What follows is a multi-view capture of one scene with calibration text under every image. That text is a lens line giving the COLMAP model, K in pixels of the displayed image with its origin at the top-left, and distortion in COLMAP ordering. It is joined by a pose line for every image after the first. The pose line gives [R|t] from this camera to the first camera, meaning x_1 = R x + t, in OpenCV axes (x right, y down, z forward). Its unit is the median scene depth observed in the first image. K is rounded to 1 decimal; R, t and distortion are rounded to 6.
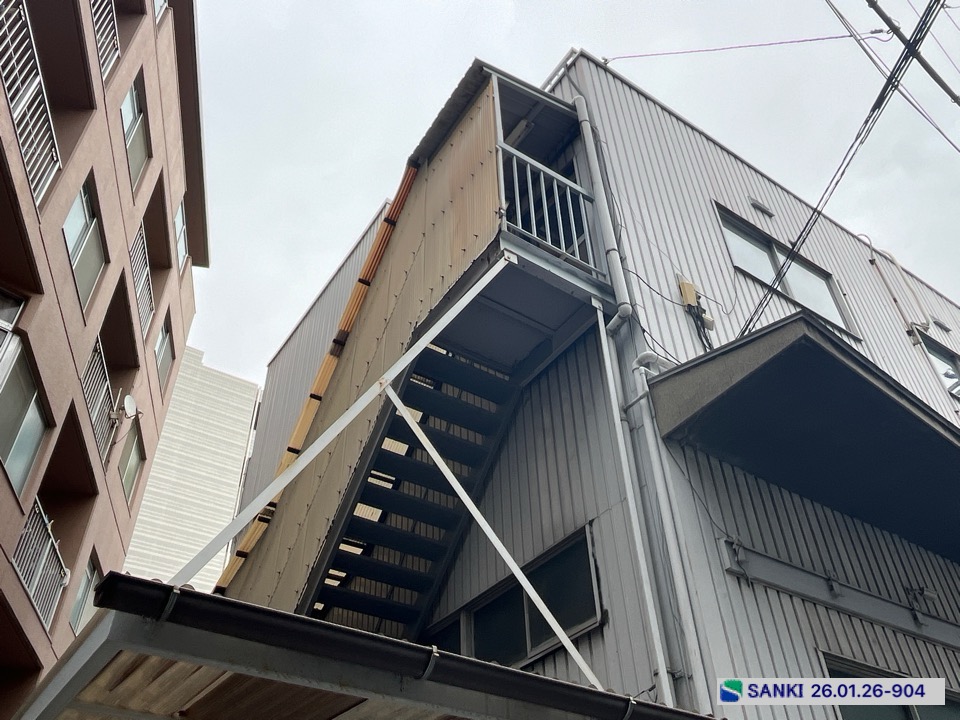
lens RADIAL K [[796.7, 0, 474.3], [0, 796.7, 359.3], [0, 0, 1]] dist [-0.004383, 0.001337]
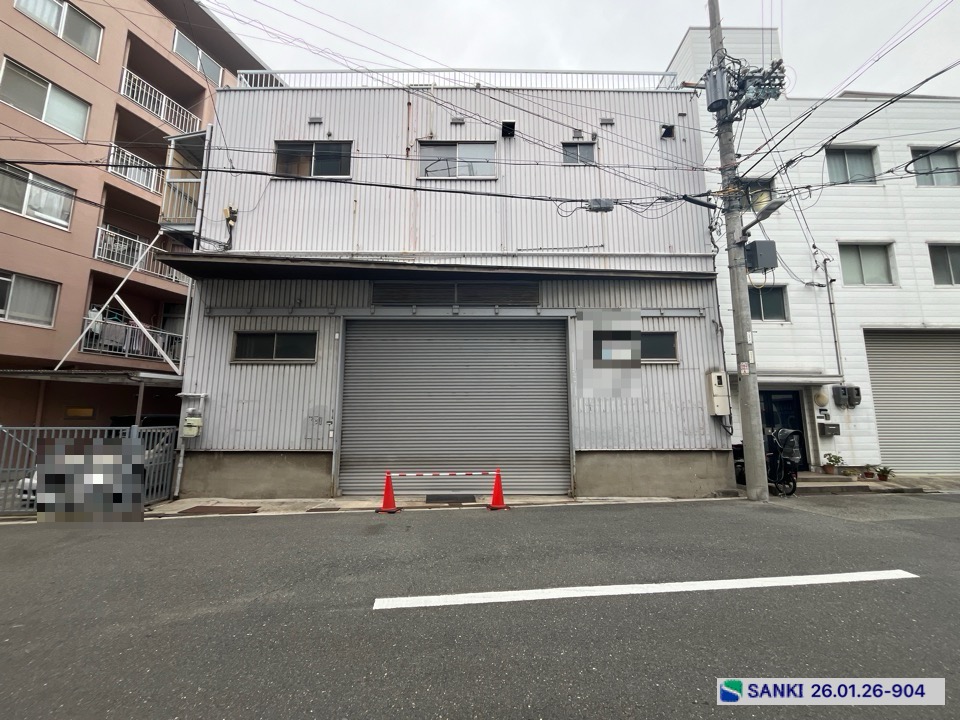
lens RADIAL K [[387.6, 0, 477.1], [0, 387.6, 360.6], [0, 0, 1]] dist [-0.002908, -0.000573]
pose [[0.832132, -0.059303, -0.551397, 1.921676], [0.349634, 0.827877, 0.438607, 0.067960], [0.430478, -0.557766, 0.709637, 0.100776]]
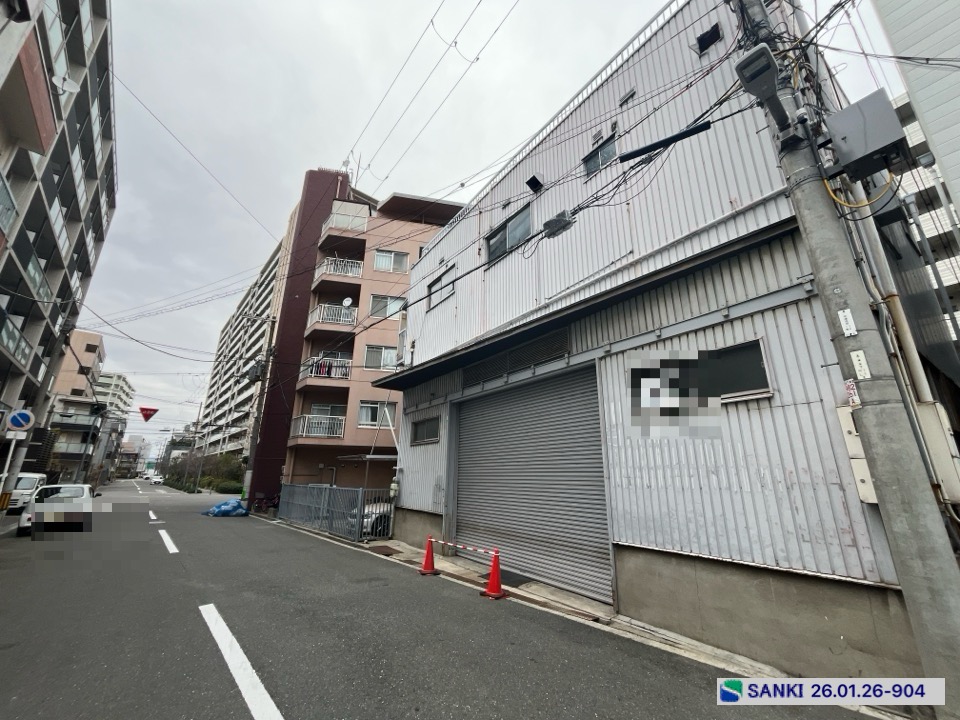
lens RADIAL K [[387.6, 0, 477.1], [0, 387.6, 360.6], [0, 0, 1]] dist [-0.002908, -0.000573]
pose [[0.006781, -0.268386, -0.963288, 2.511435], [0.642562, 0.739278, -0.201450, 0.707321], [0.766204, -0.617606, 0.177468, 0.914492]]
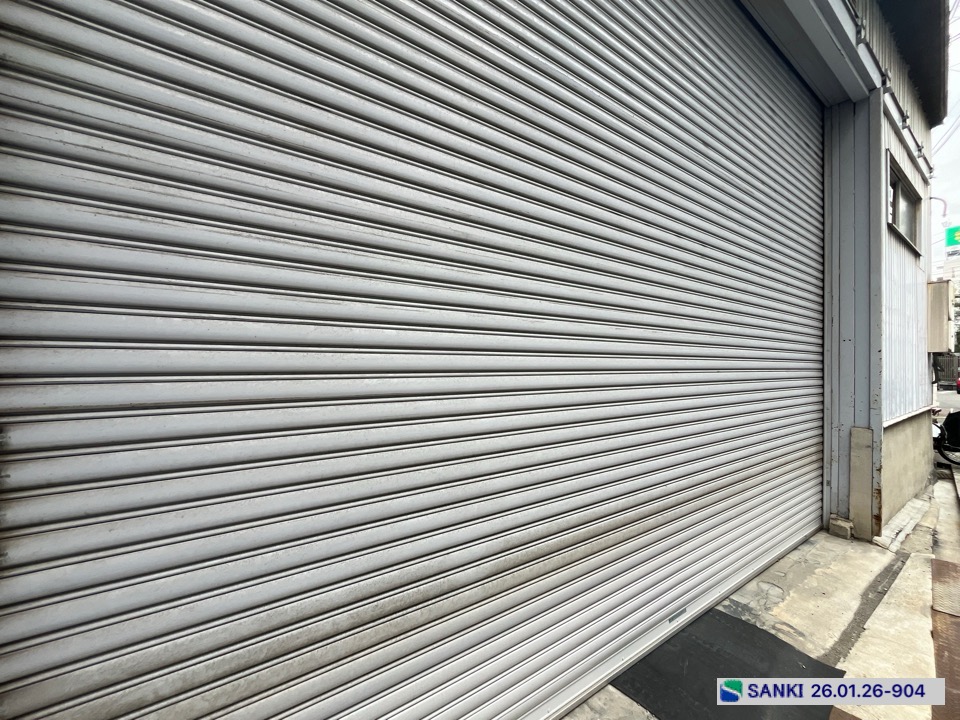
lens RADIAL K [[387.6, 0, 477.1], [0, 387.6, 360.6], [0, 0, 1]] dist [-0.002908, -0.000573]
pose [[0.999379, 0.034473, 0.007236, 0.824468], [-0.030884, 0.758747, 0.650653, 0.651509], [0.016939, -0.650473, 0.759340, 0.693632]]
